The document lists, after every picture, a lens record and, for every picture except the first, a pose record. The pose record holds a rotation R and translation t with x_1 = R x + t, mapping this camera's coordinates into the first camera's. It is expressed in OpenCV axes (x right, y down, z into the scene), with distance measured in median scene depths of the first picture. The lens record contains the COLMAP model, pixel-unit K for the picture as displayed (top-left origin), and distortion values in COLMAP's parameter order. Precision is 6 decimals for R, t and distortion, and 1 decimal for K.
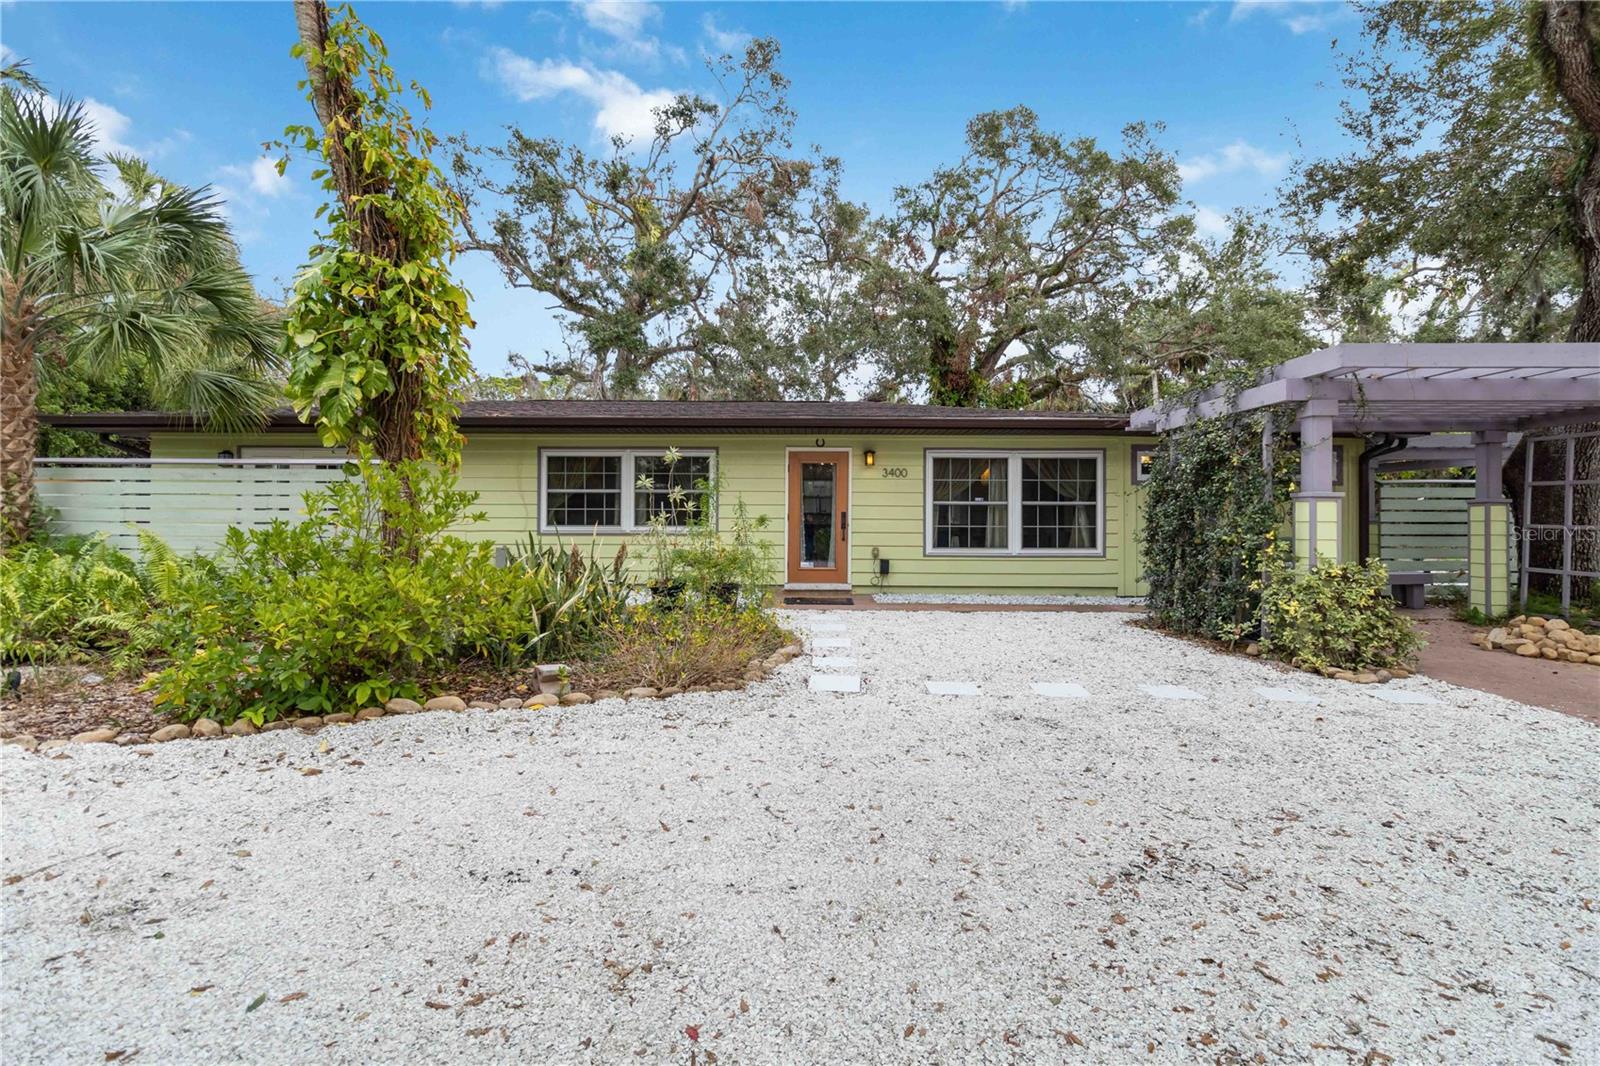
lens RADIAL K [[754.6, 0, 800.5], [0, 754.6, 530.9], [0, 0, 1]] dist [0.004629, 0.002727]
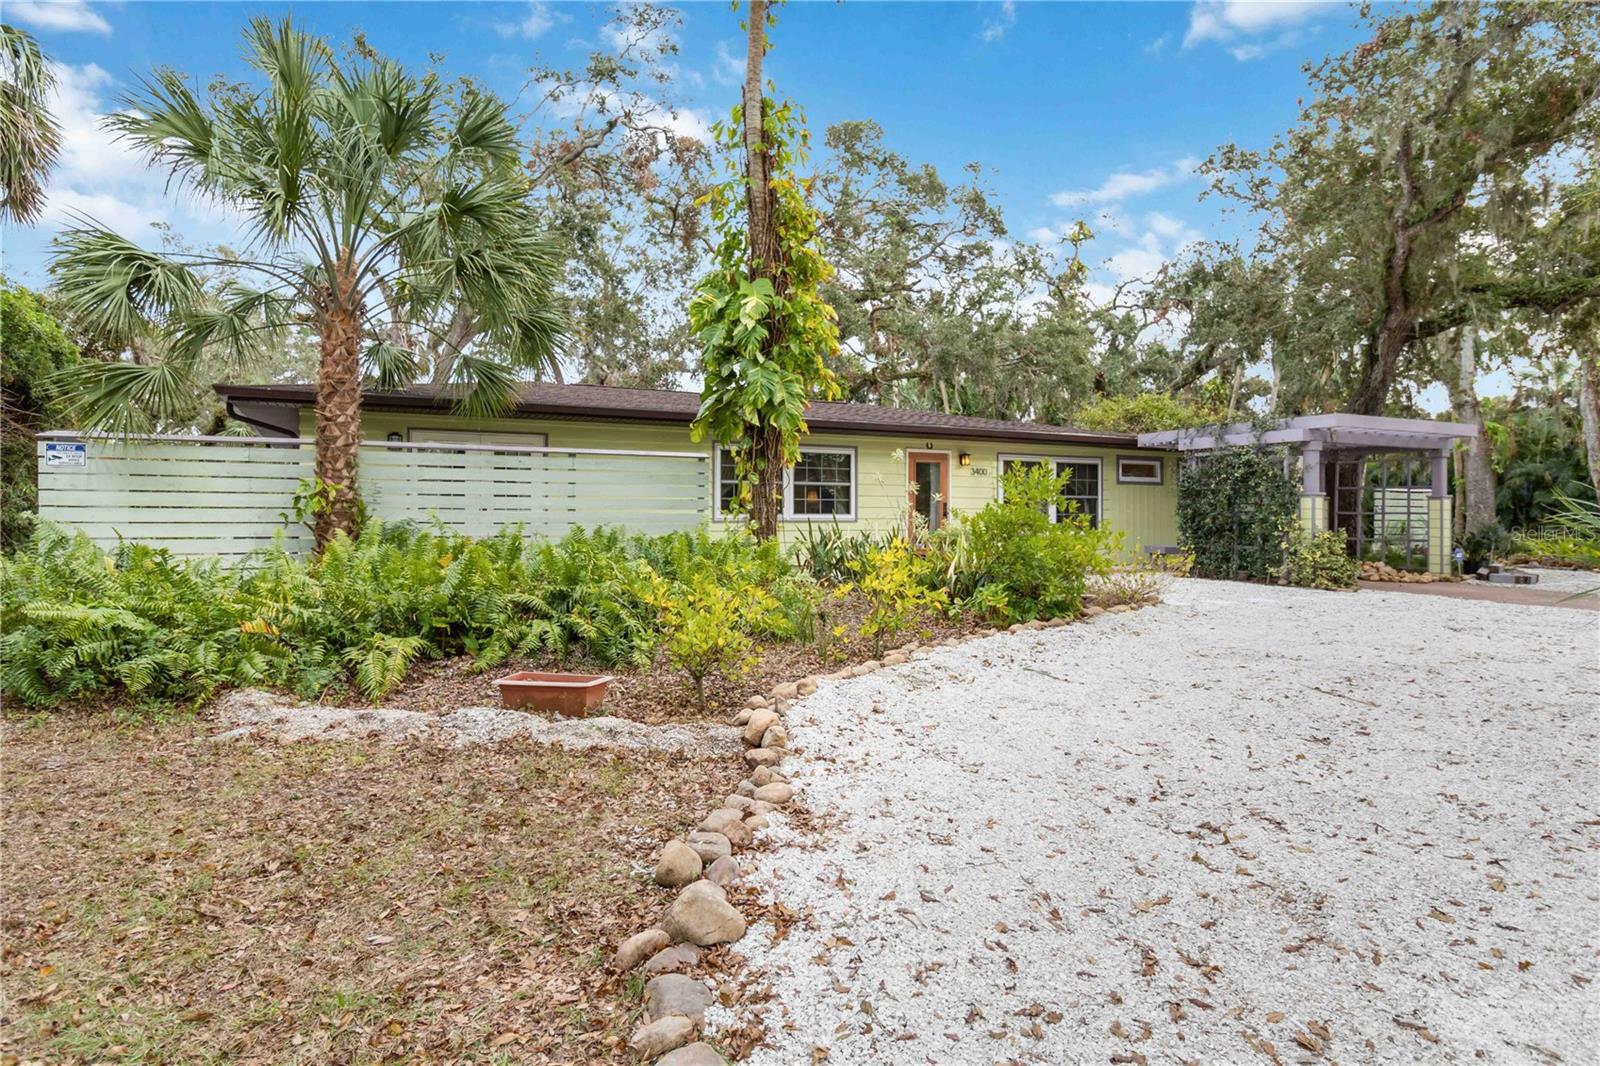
lens RADIAL K [[956.6, 0, 799.1], [0, 956.6, 530.8], [0, 0, 1]] dist [-0.000938, -0.000105]
pose [[0.880366, -0.008366, 0.474222, -0.893688], [0.008339, 0.999963, 0.002161, 0.015201], [-0.474222, 0.002052, 0.880403, -0.255859]]
